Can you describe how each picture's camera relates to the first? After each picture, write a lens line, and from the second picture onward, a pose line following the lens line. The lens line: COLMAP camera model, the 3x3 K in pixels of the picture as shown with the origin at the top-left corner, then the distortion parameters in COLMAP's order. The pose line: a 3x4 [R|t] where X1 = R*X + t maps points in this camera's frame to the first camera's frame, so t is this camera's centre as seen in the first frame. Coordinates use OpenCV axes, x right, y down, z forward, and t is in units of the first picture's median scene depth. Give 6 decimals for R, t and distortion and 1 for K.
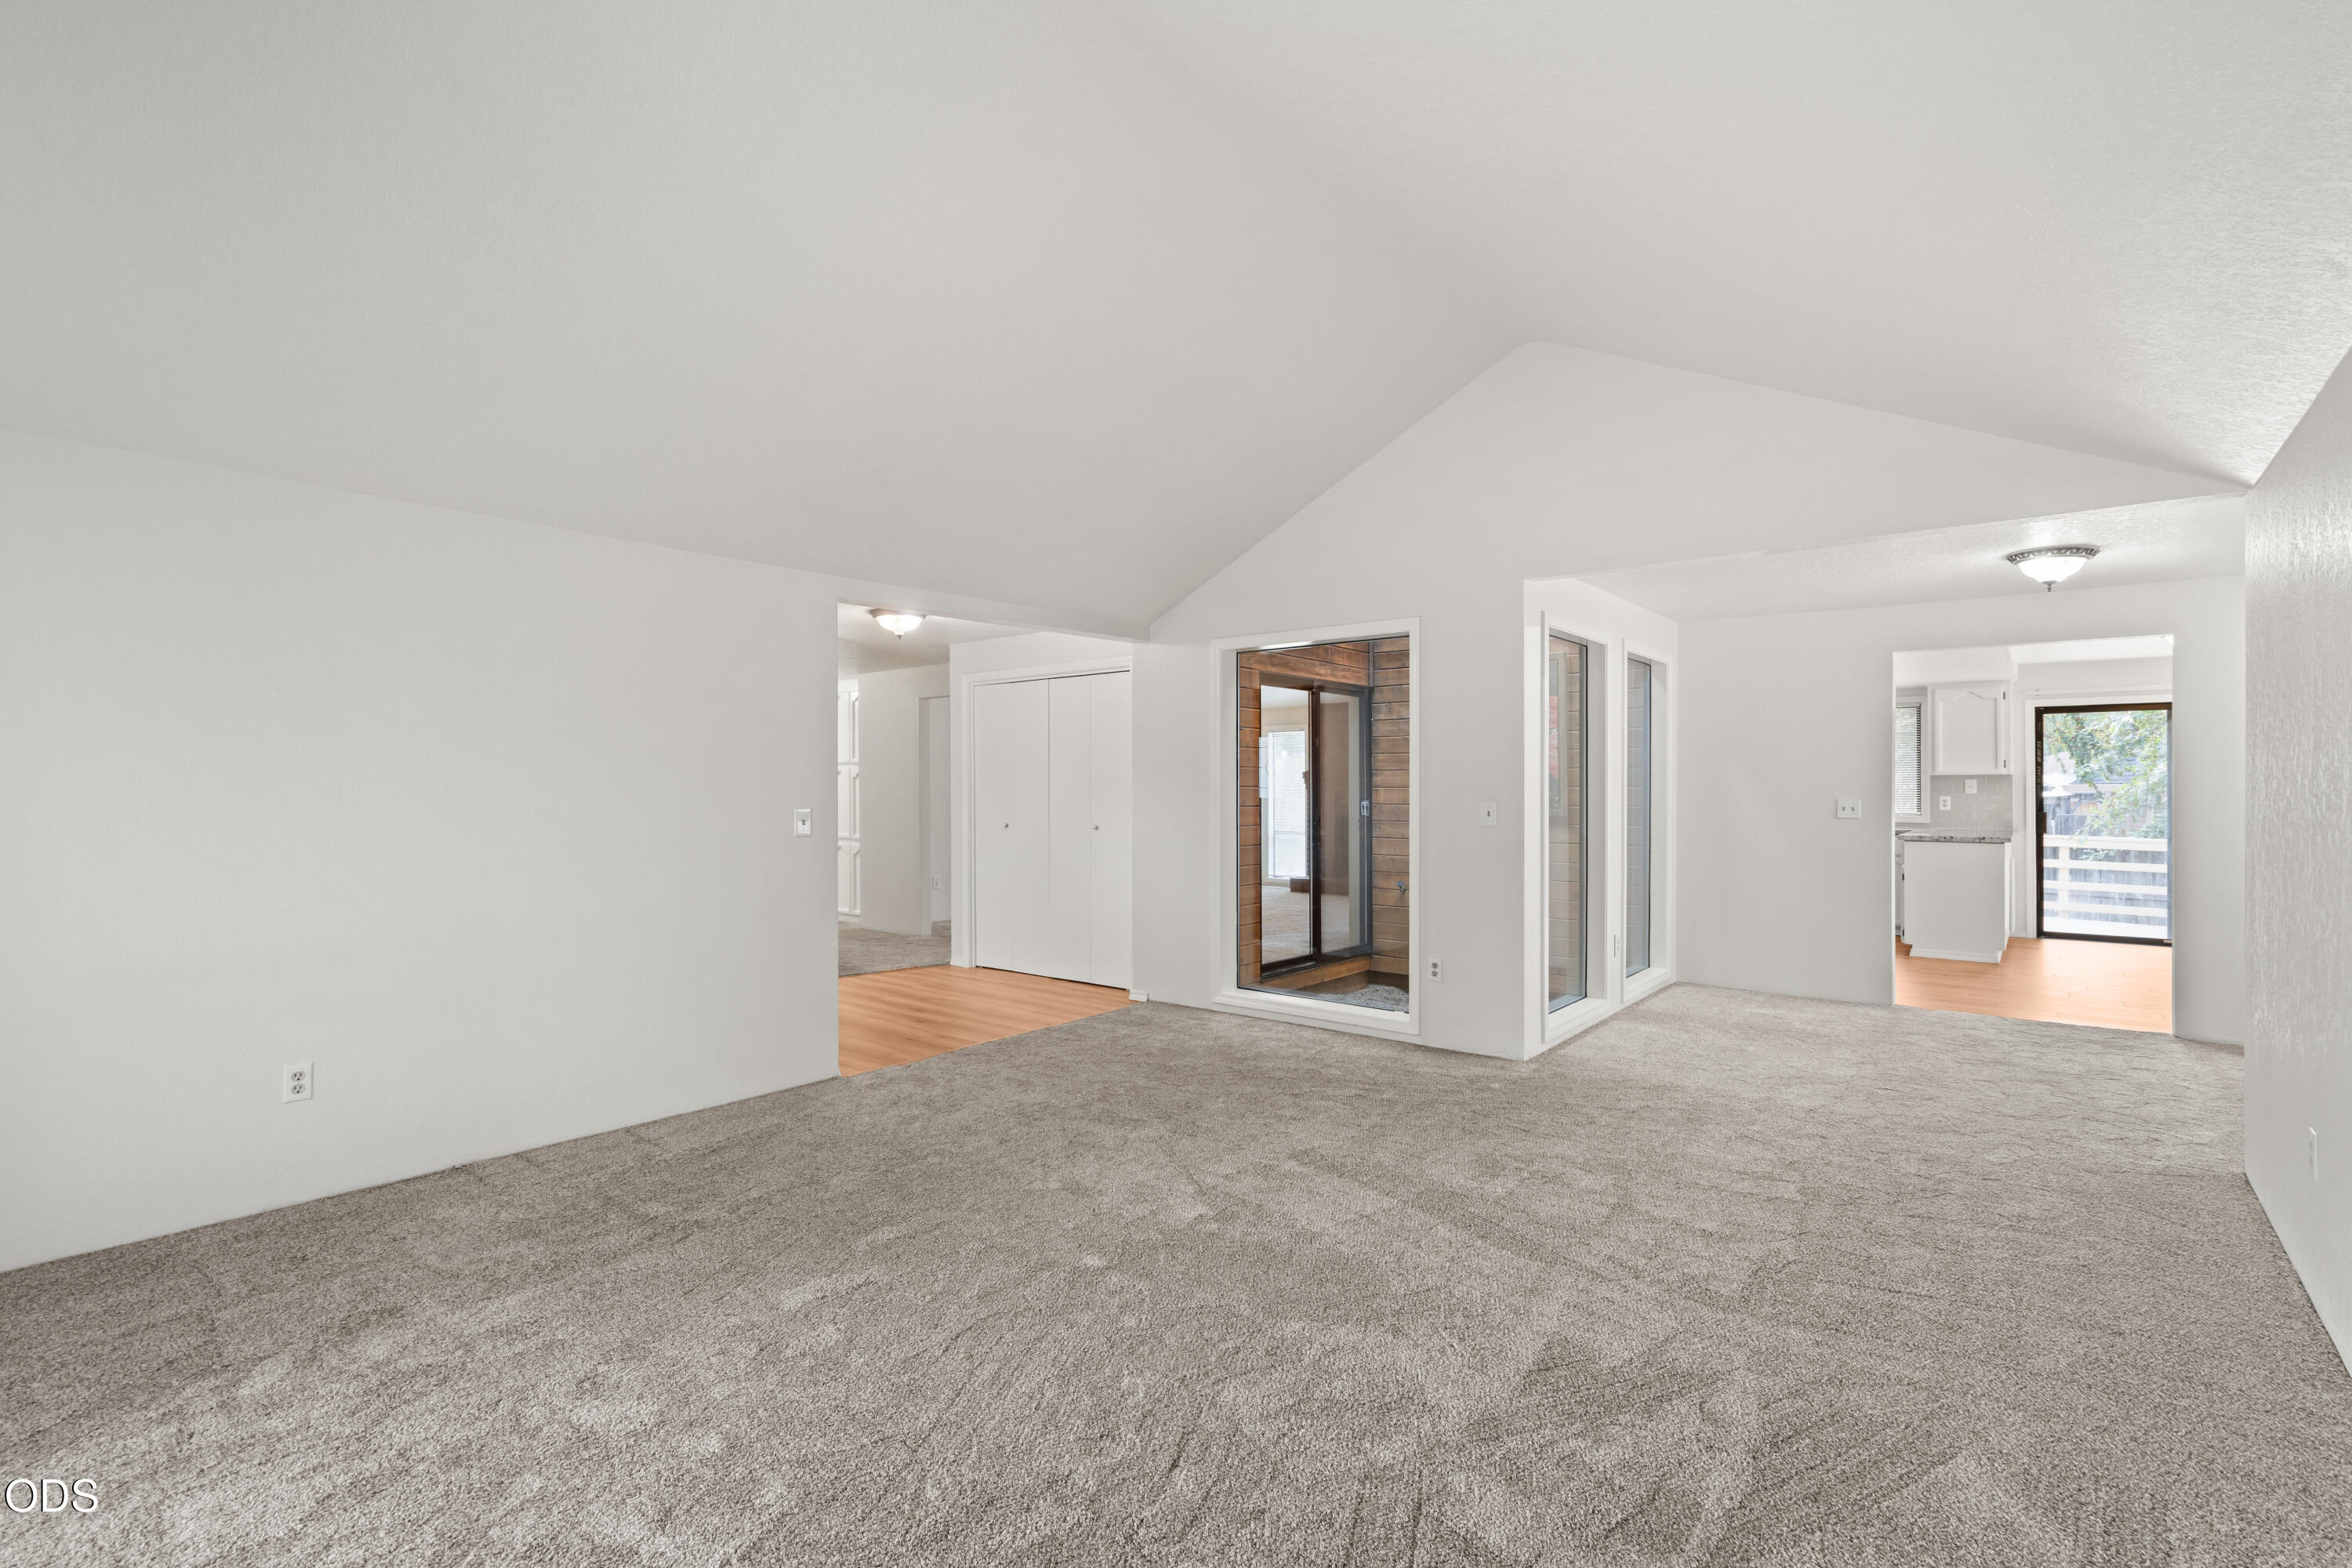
lens RADIAL K [[1072.1, 0, 1191.4], [0, 1072.1, 789.1], [0, 0, 1]] dist [-0.001895, 0.000688]
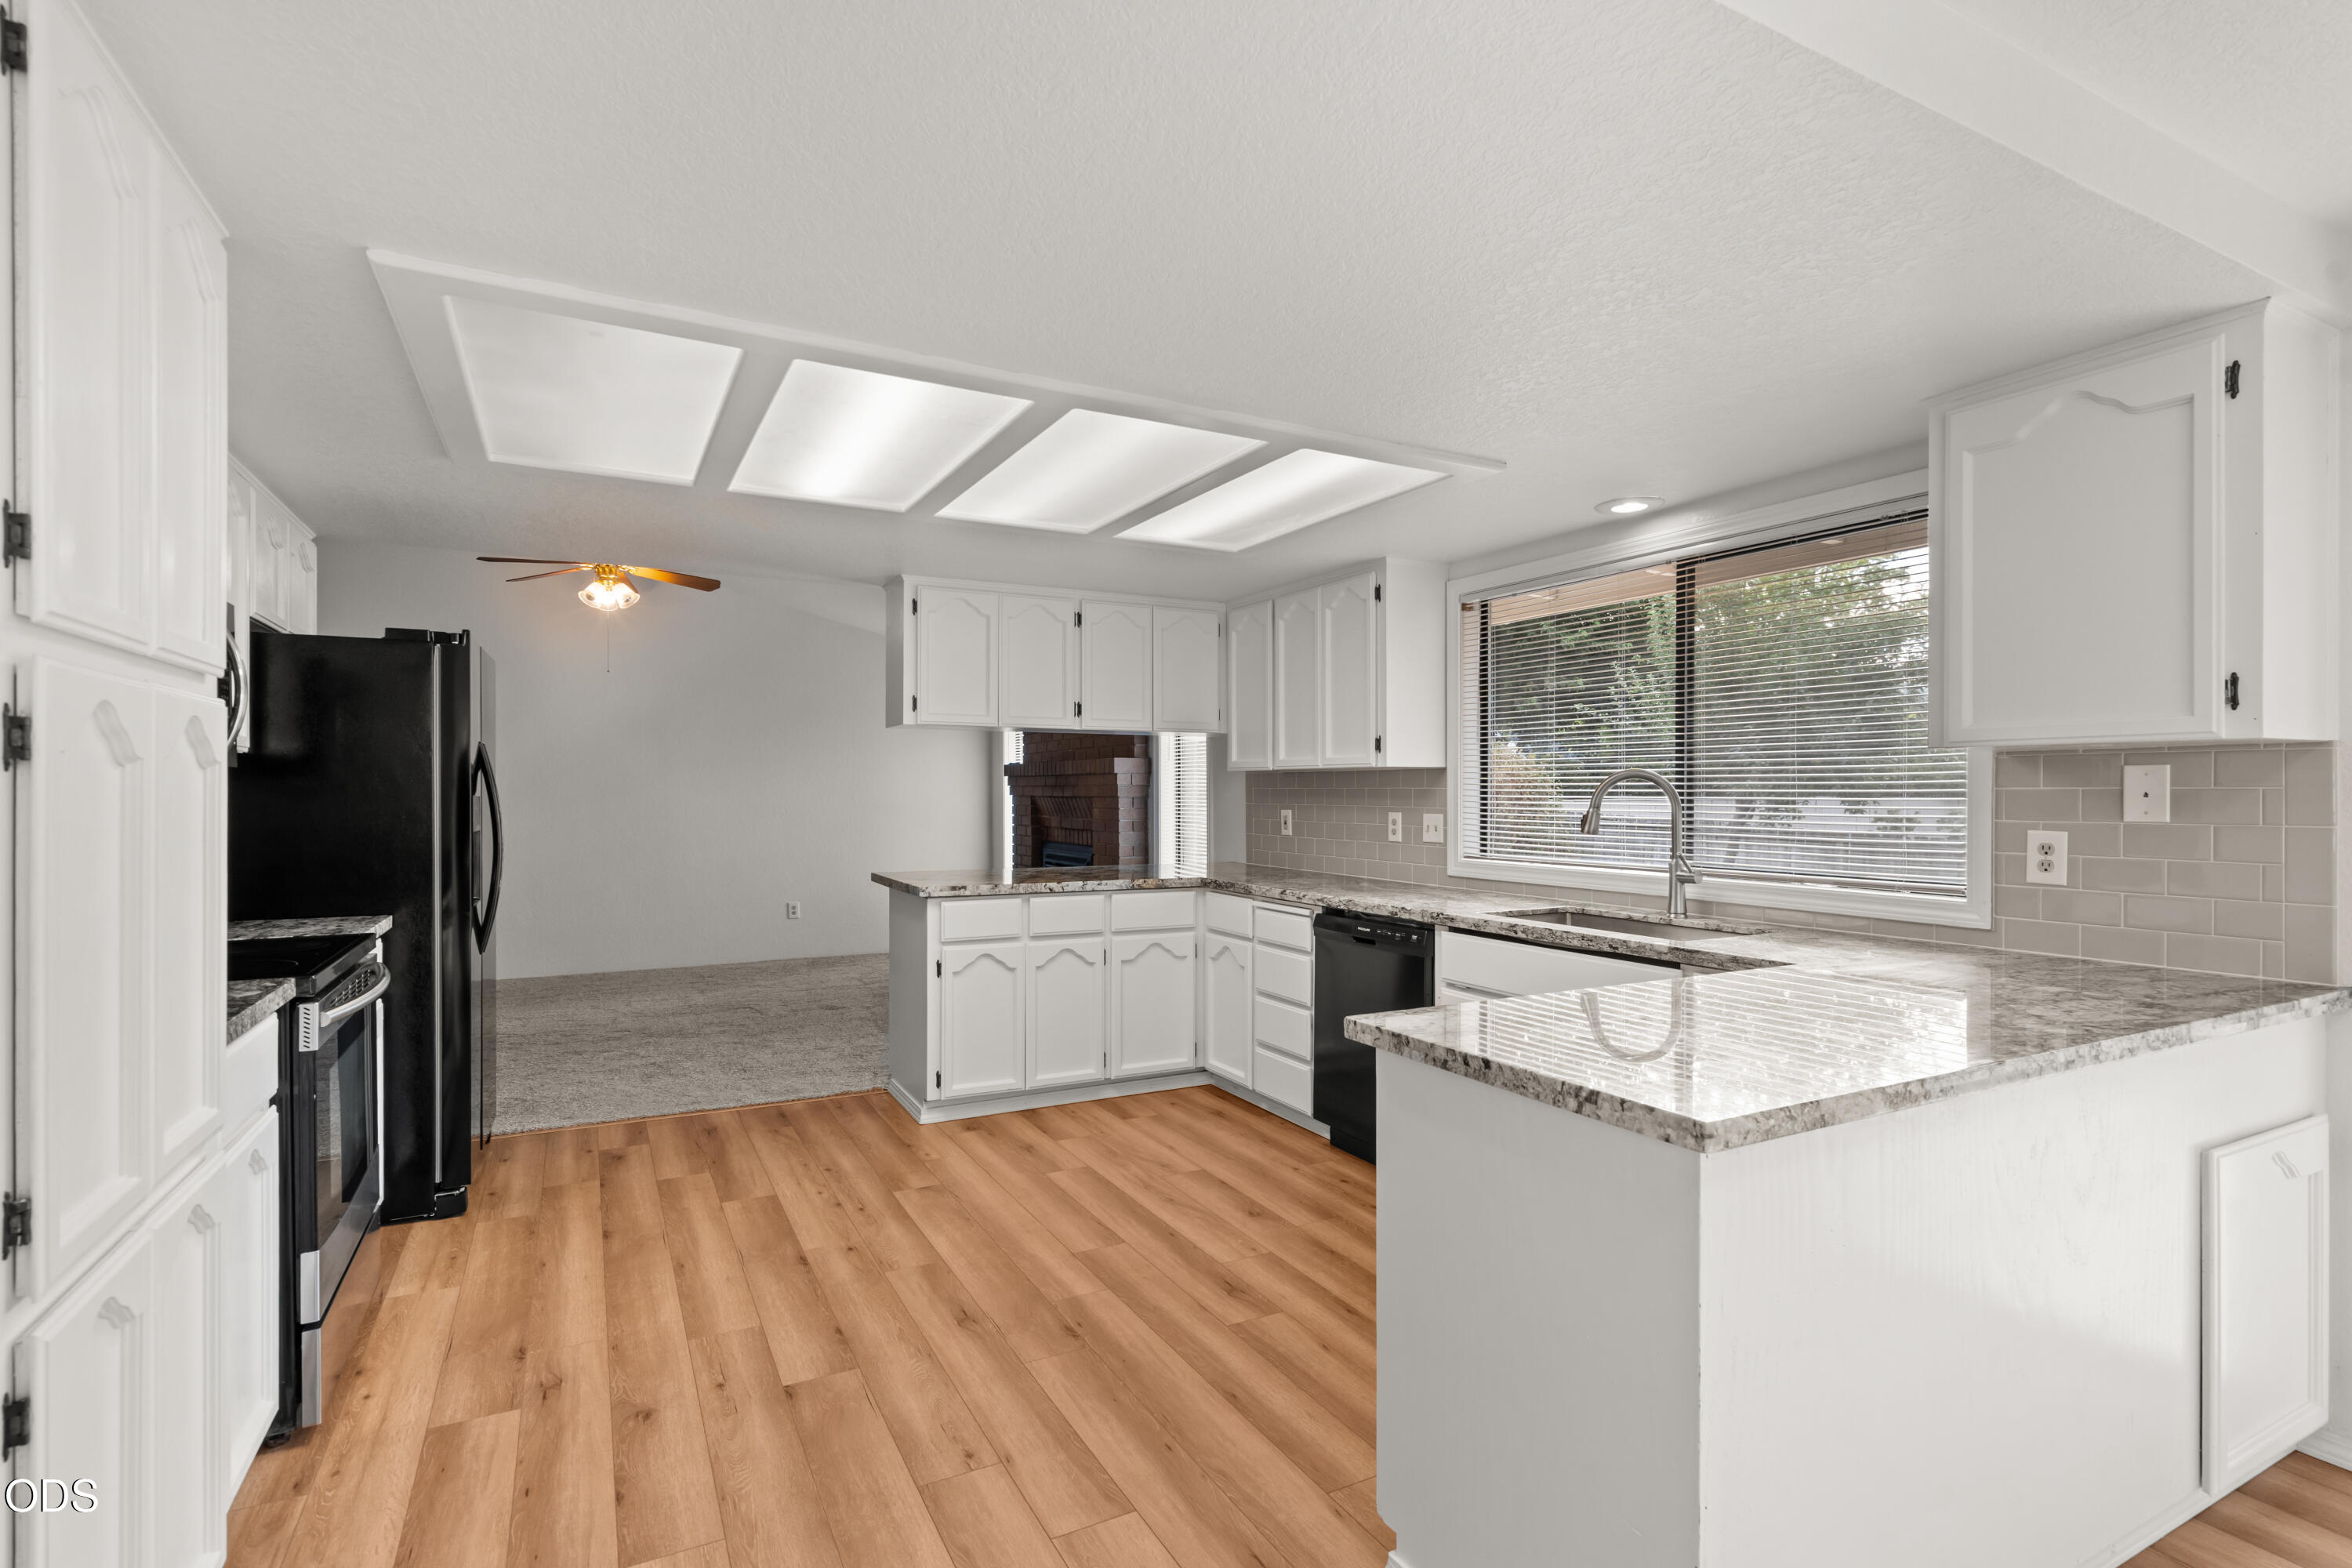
lens RADIAL K [[1118.5, 0, 1164.6], [0, 1118.5, 802.1], [0, 0, 1]] dist [0.012539, 0.000746]
pose [[0.911592, 0.005677, -0.411057, 0.636077], [-0.002303, 0.999959, 0.008702, -0.002040], [0.411090, -0.006986, 0.911568, 0.678288]]
